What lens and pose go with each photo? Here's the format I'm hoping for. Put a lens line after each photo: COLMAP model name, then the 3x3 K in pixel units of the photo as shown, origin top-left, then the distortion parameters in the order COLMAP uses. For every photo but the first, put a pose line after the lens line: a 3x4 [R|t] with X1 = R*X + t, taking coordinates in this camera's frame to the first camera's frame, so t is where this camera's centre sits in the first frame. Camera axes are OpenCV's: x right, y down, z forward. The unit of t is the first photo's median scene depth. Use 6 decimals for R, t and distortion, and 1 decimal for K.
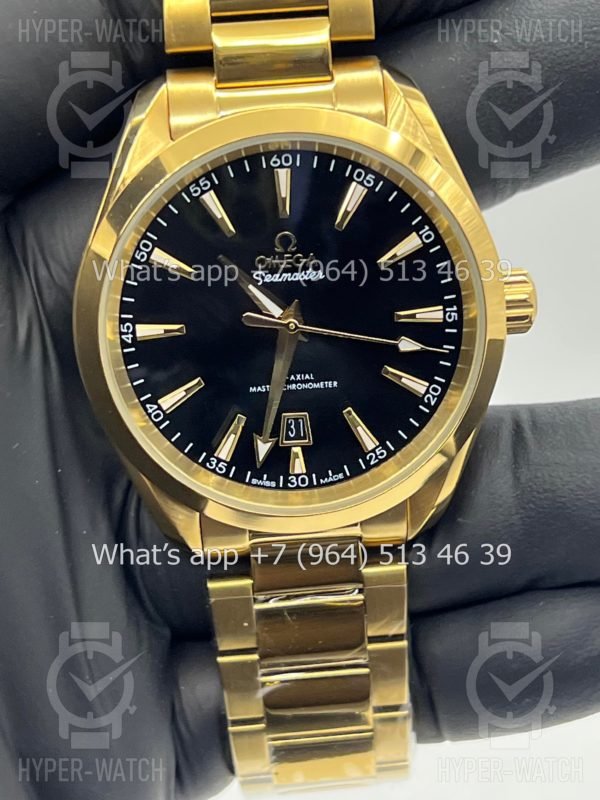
lens RADIAL K [[1959.4, 0, 303.4], [0, 1959.4, 402.0], [0, 0, 1]] dist [0.207500, 0.000000]
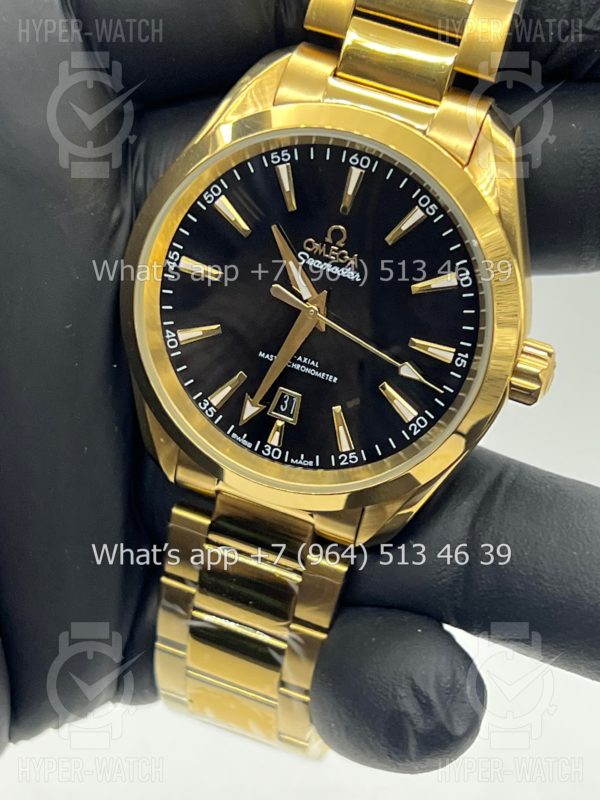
lens RADIAL K [[1959.4, 0, 299.2], [0, 1959.4, 398.1], [0, 0, 1]] dist [0.207500, 0.000000]
pose [[0.899012, 0.383756, -0.210970, 0.223751], [-0.375258, 0.923410, 0.080592, -0.077359], [0.225739, 0.006715, 0.974165, -0.019932]]
